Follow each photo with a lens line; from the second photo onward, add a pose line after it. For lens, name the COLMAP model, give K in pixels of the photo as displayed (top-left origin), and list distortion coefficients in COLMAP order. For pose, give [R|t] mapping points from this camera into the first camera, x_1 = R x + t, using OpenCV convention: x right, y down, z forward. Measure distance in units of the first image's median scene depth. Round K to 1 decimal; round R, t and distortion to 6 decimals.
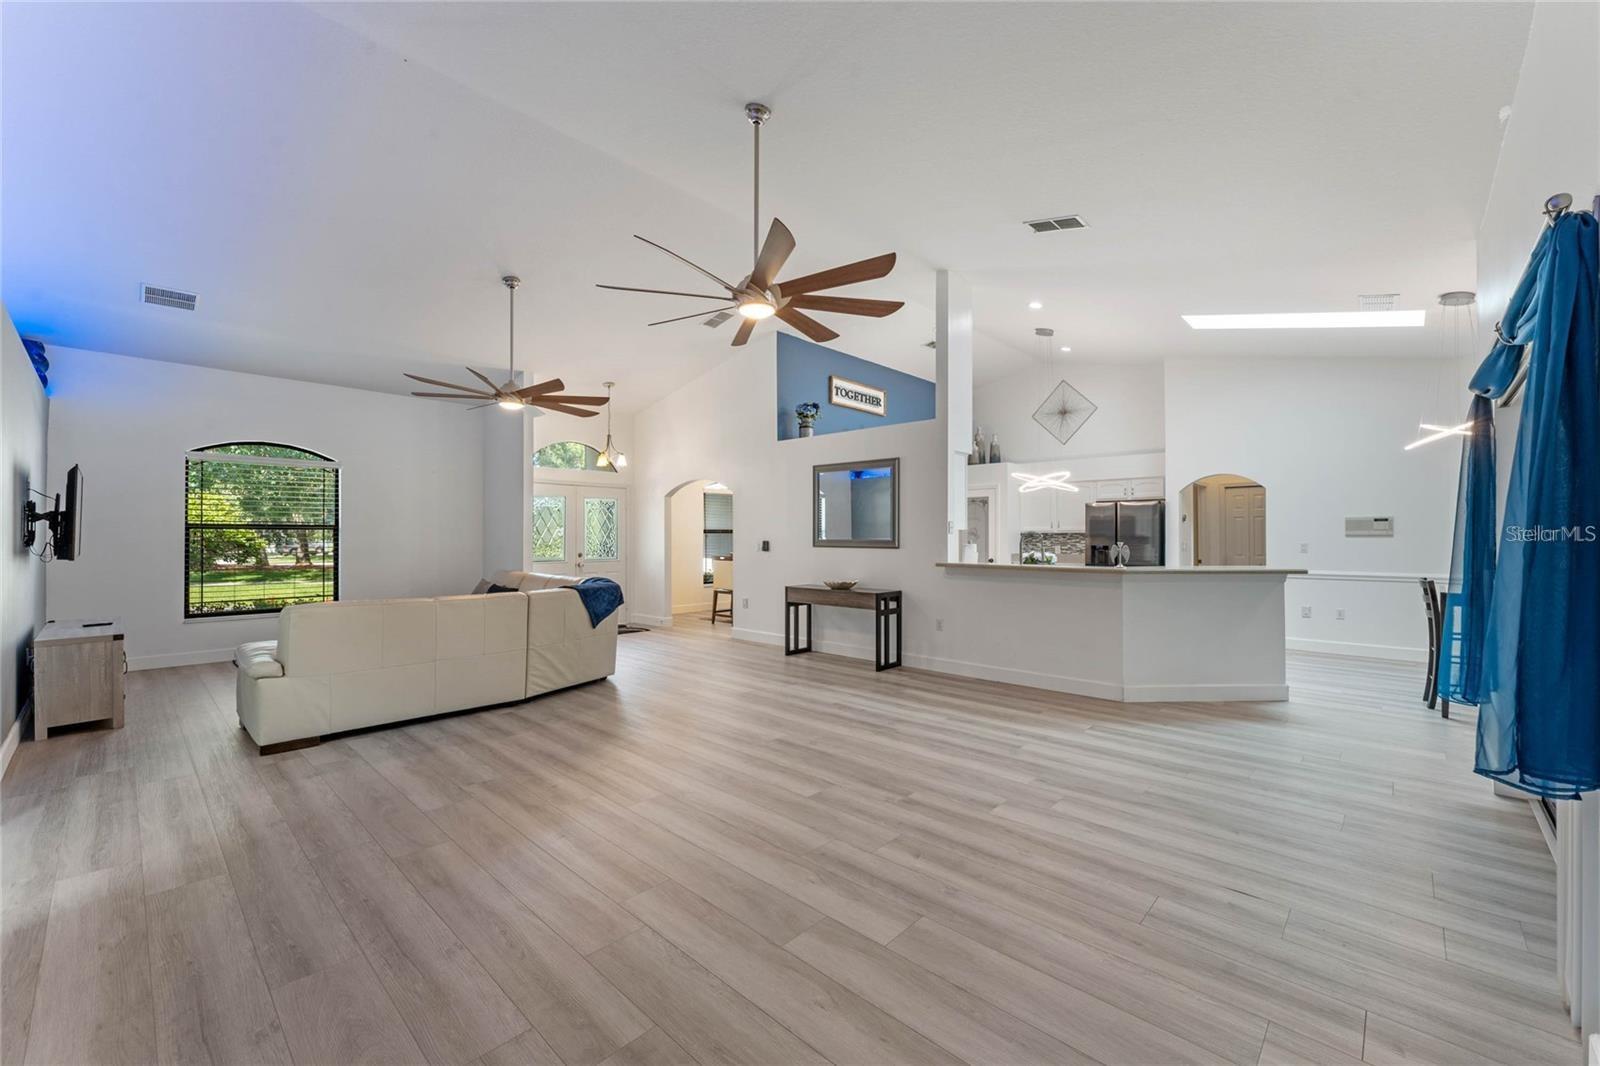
lens RADIAL K [[644.7, 0, 795.4], [0, 644.7, 531.0], [0, 0, 1]] dist [0.000653, -0.000123]
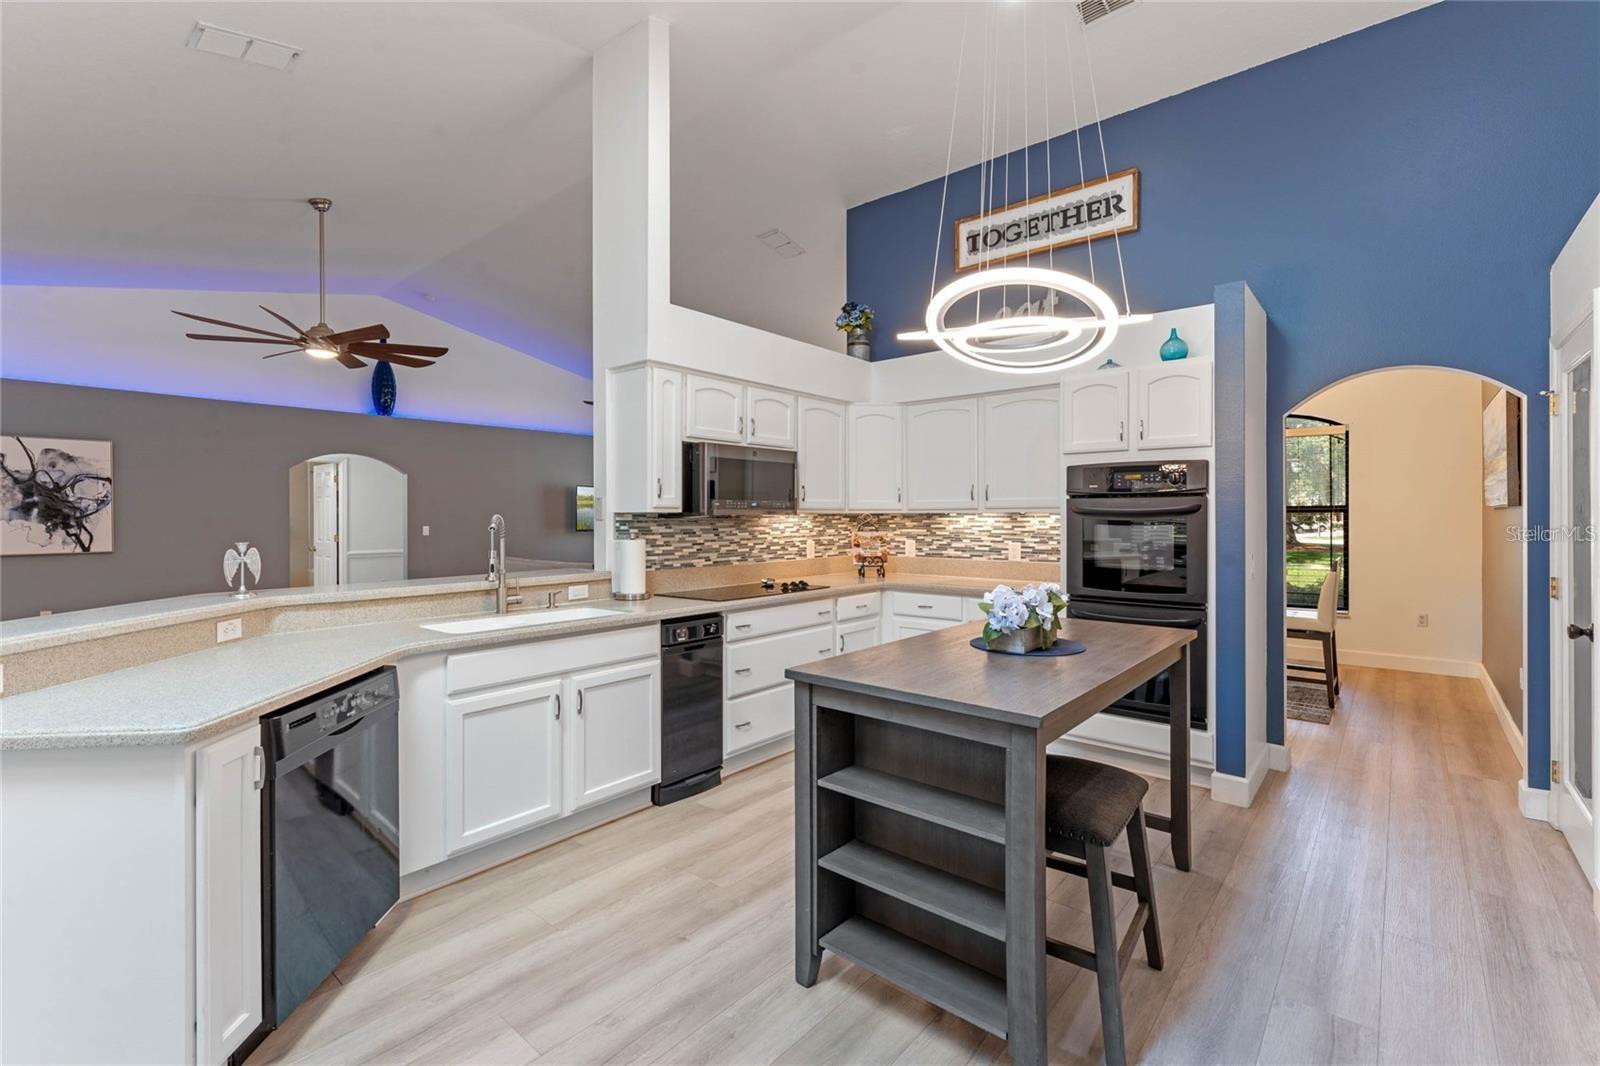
lens RADIAL K [[698.5, 0, 803.7], [0, 698.5, 519.4], [0, 0, 1]] dist [-0.002189, 0.000450]
pose [[0.057327, 0.004738, -0.998344, 1.373324], [0.012000, 0.999913, 0.005435, 0.003360], [0.998283, -0.012292, 0.057265, 1.831105]]
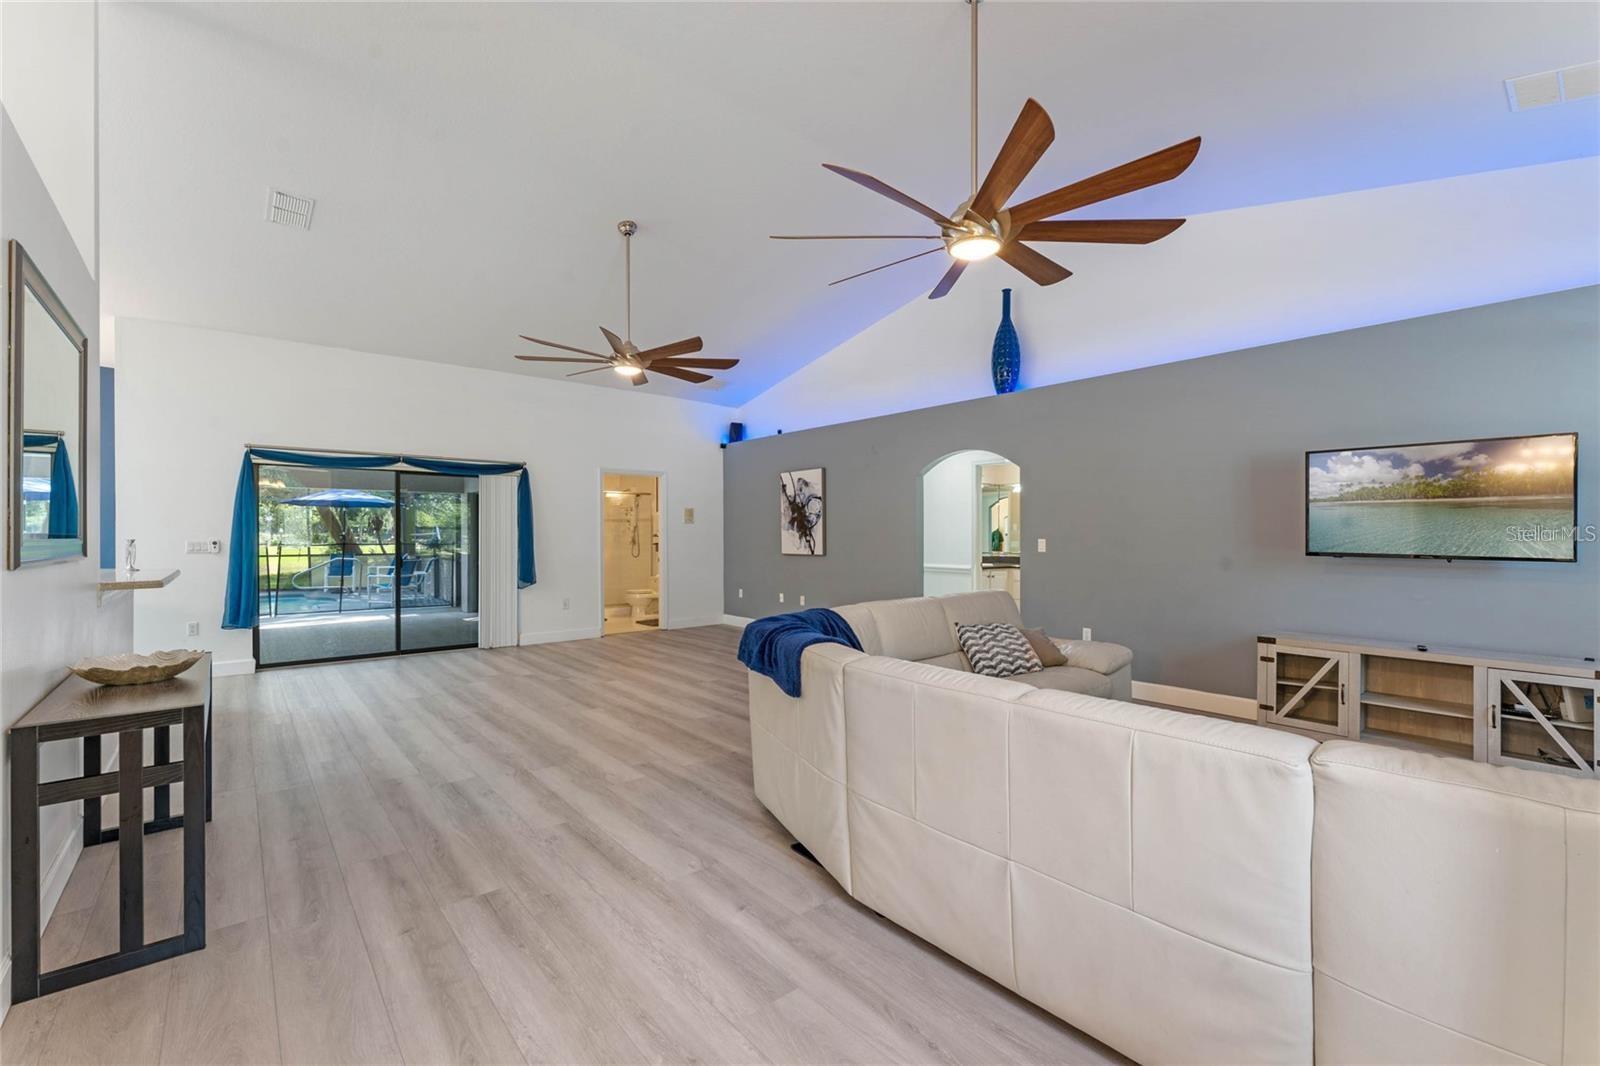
lens RADIAL K [[676.3, 0, 797.7], [0, 676.3, 533.9], [0, 0, 1]] dist [-0.001163, -0.000207]
pose [[-0.993755, 0.002018, 0.111569, -0.564687], [0.000946, 0.999953, -0.009663, 0.025679], [-0.111584, -0.009497, -0.993710, 2.315771]]
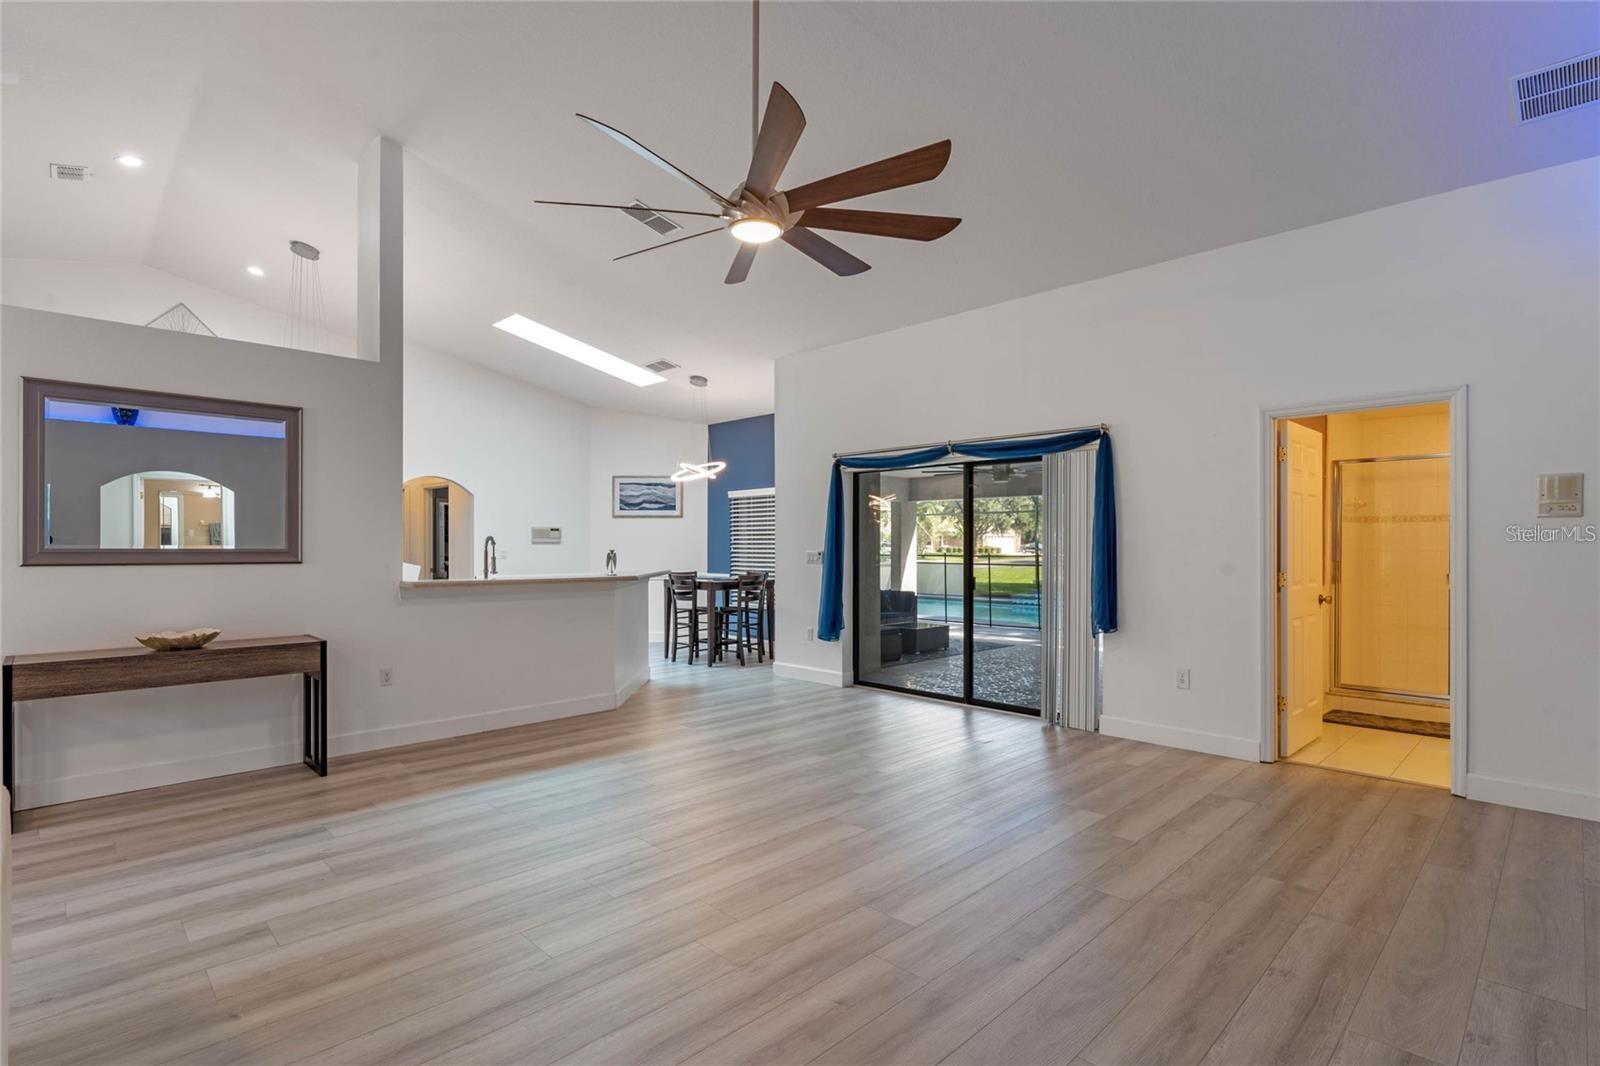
lens RADIAL K [[765.0, 0, 810.3], [0, 765.0, 545.5], [0, 0, 1]] dist [-0.001334, -0.000476]
pose [[0.022693, -0.001178, 0.999742, -0.885054], [-0.010290, 0.999946, 0.001412, 0.008155], [-0.999690, -0.010319, 0.022680, 0.881685]]
